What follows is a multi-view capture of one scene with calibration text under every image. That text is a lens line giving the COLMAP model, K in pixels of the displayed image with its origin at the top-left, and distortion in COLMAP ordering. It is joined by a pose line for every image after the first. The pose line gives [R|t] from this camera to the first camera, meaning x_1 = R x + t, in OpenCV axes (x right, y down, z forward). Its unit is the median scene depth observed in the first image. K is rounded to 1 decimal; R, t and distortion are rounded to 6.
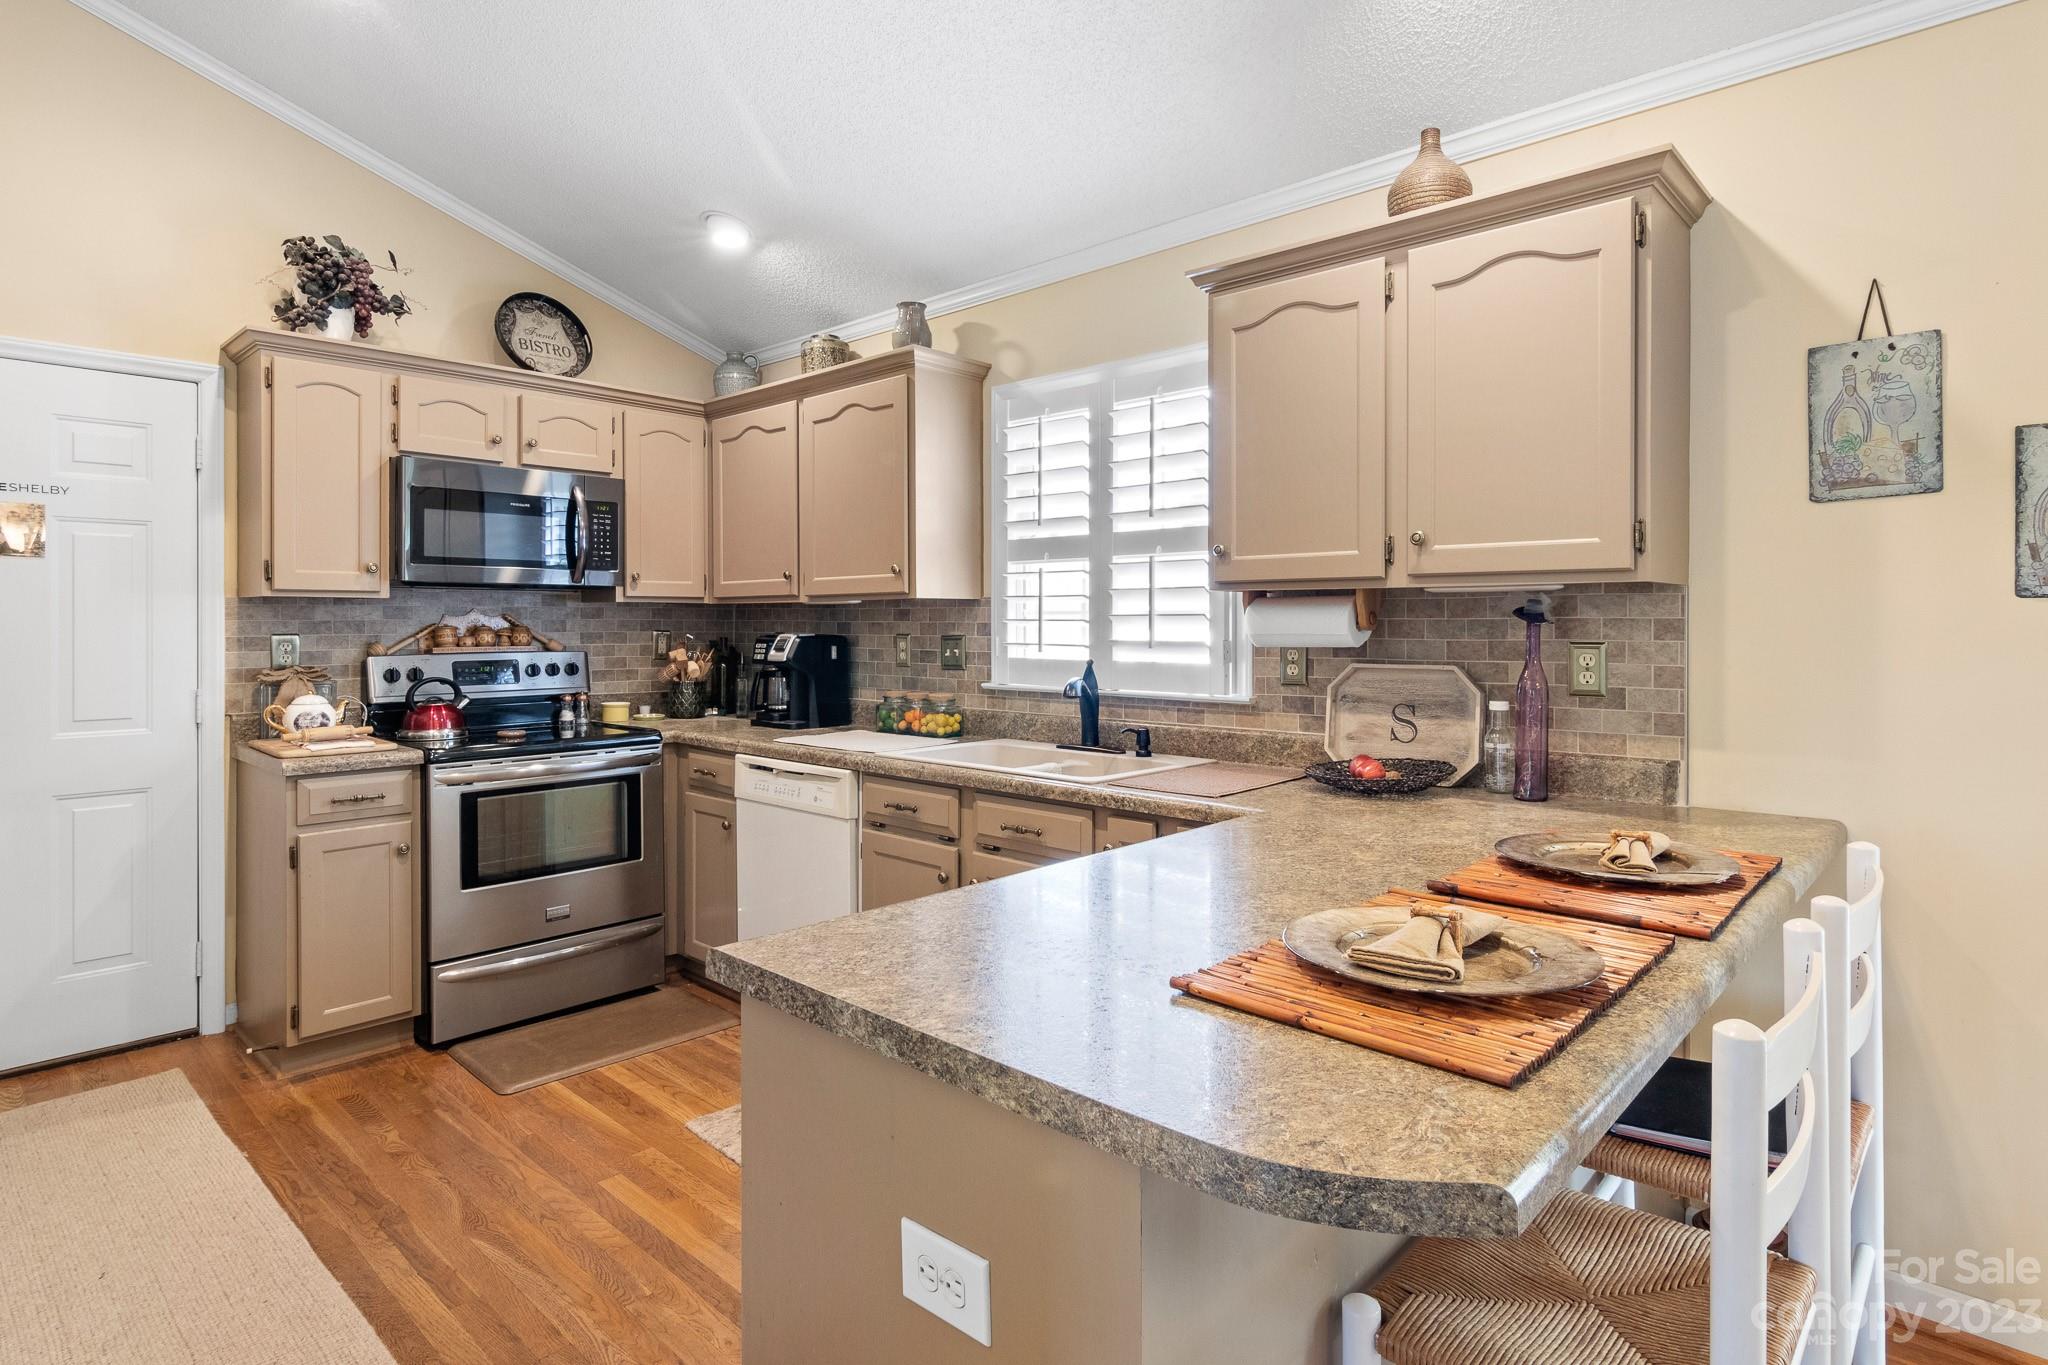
lens RADIAL K [[1078.7, 0, 1031.3], [0, 1078.7, 625.3], [0, 0, 1]] dist [0.000658, 0.000344]
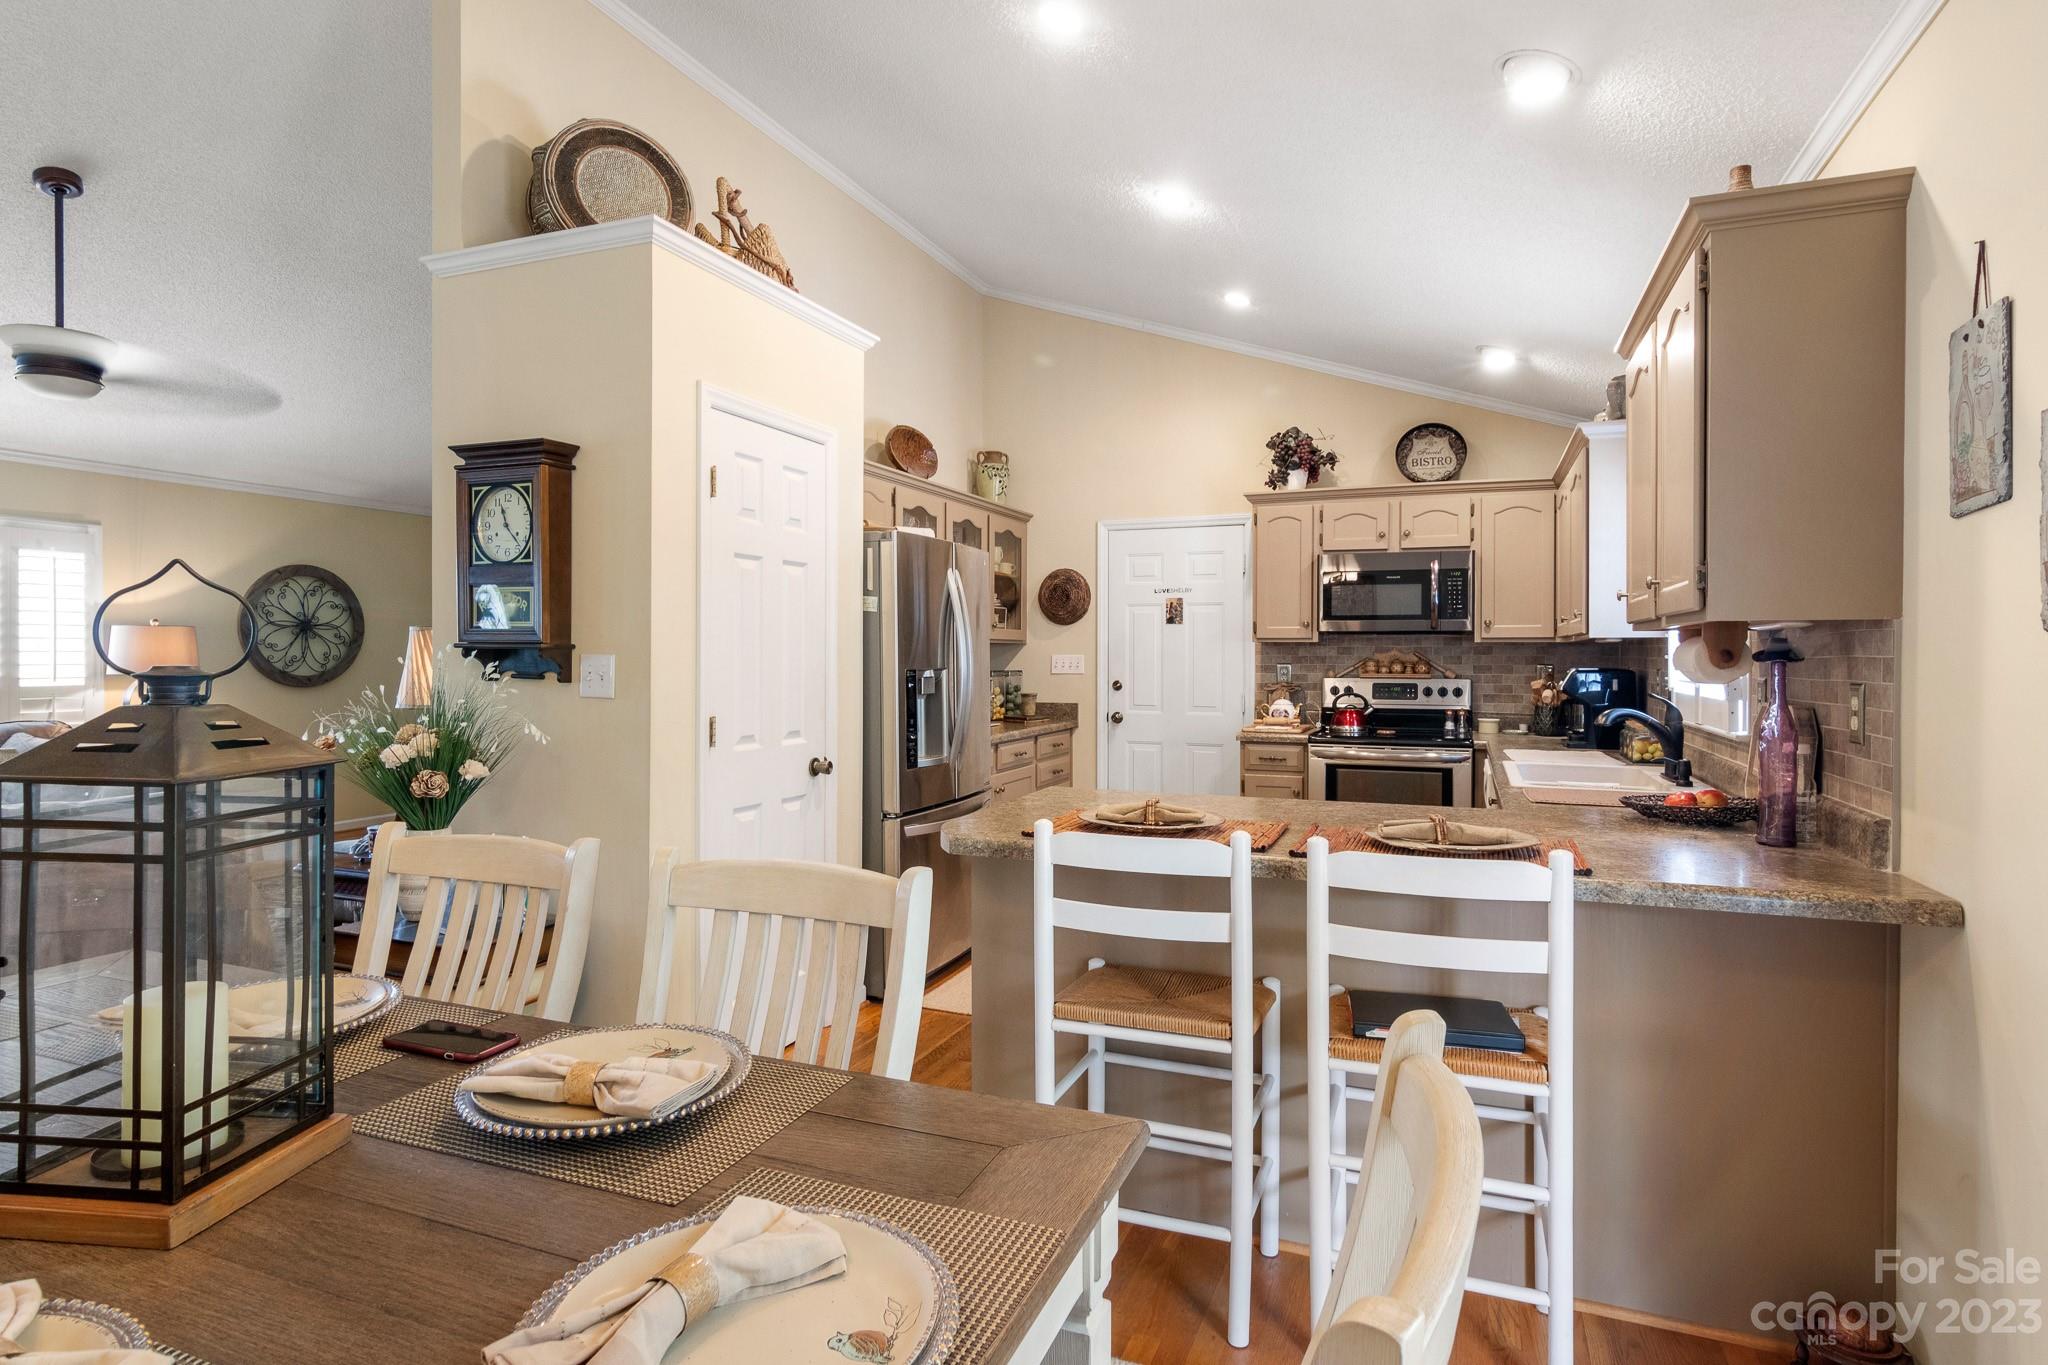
lens RADIAL K [[1065.0, 0, 1035.6], [0, 1065.0, 656.5], [0, 0, 1]] dist [-0.001174, -0.000468]
pose [[0.359291, 0.002807, -0.933222, 0.801057], [-0.005502, 0.999984, 0.000890, -0.002839], [0.933210, 0.004815, 0.359300, 0.028988]]
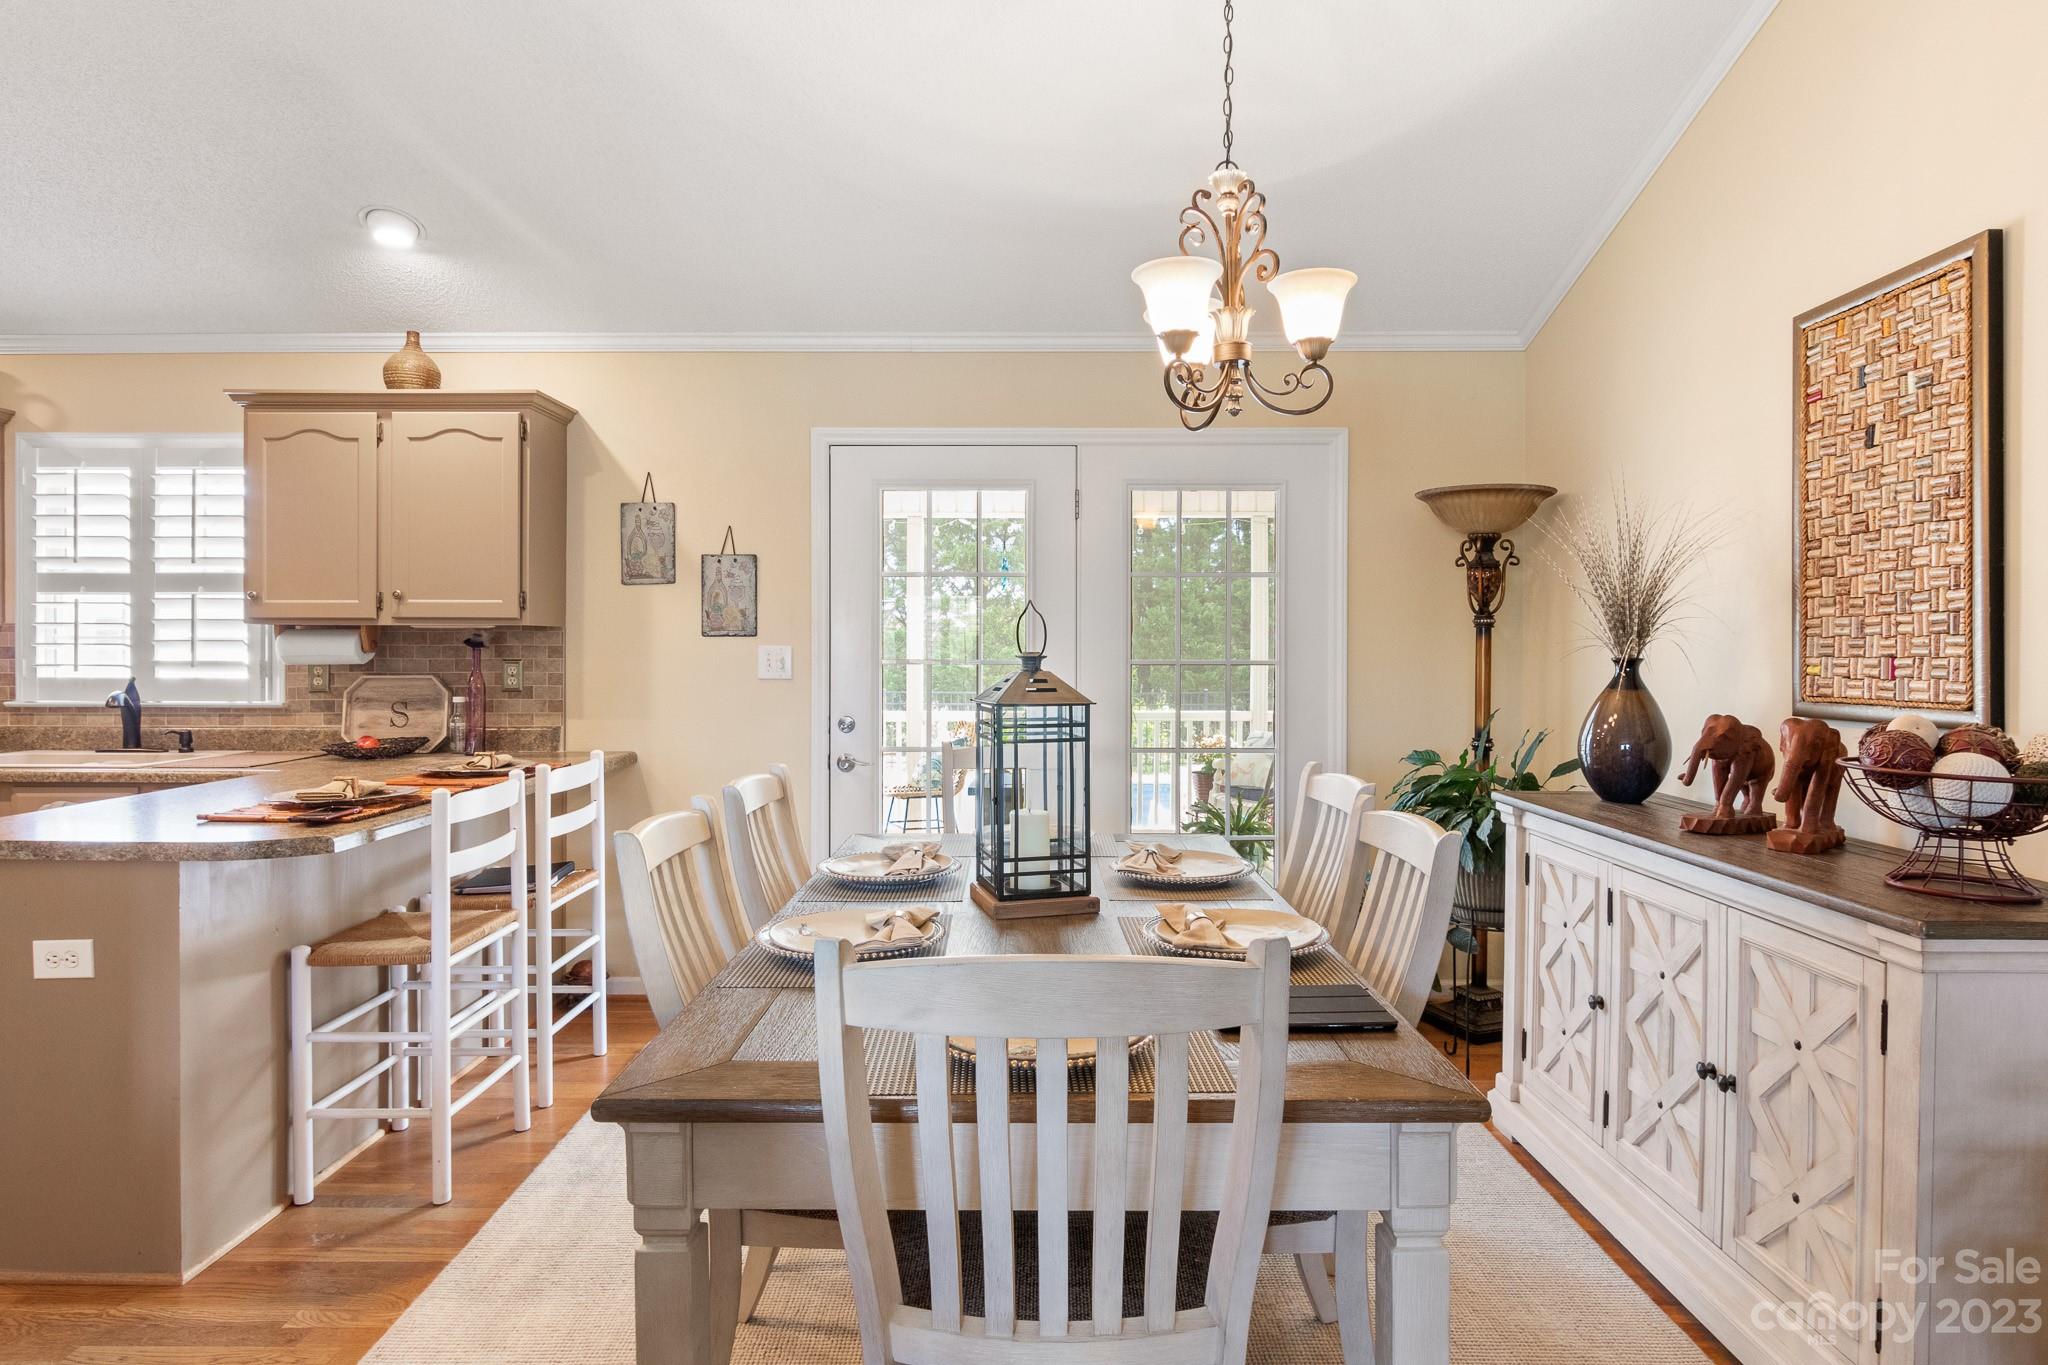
lens RADIAL K [[1126.5, 0, 1029.4], [0, 1126.5, 655.8], [0, 0, 1]] dist [-0.006967, 0.001518]
pose [[0.735958, -0.001158, 0.677026, -0.056141], [-0.001532, 0.999993, 0.003375, 0.001800], [-0.677026, -0.003521, 0.735951, -0.605629]]
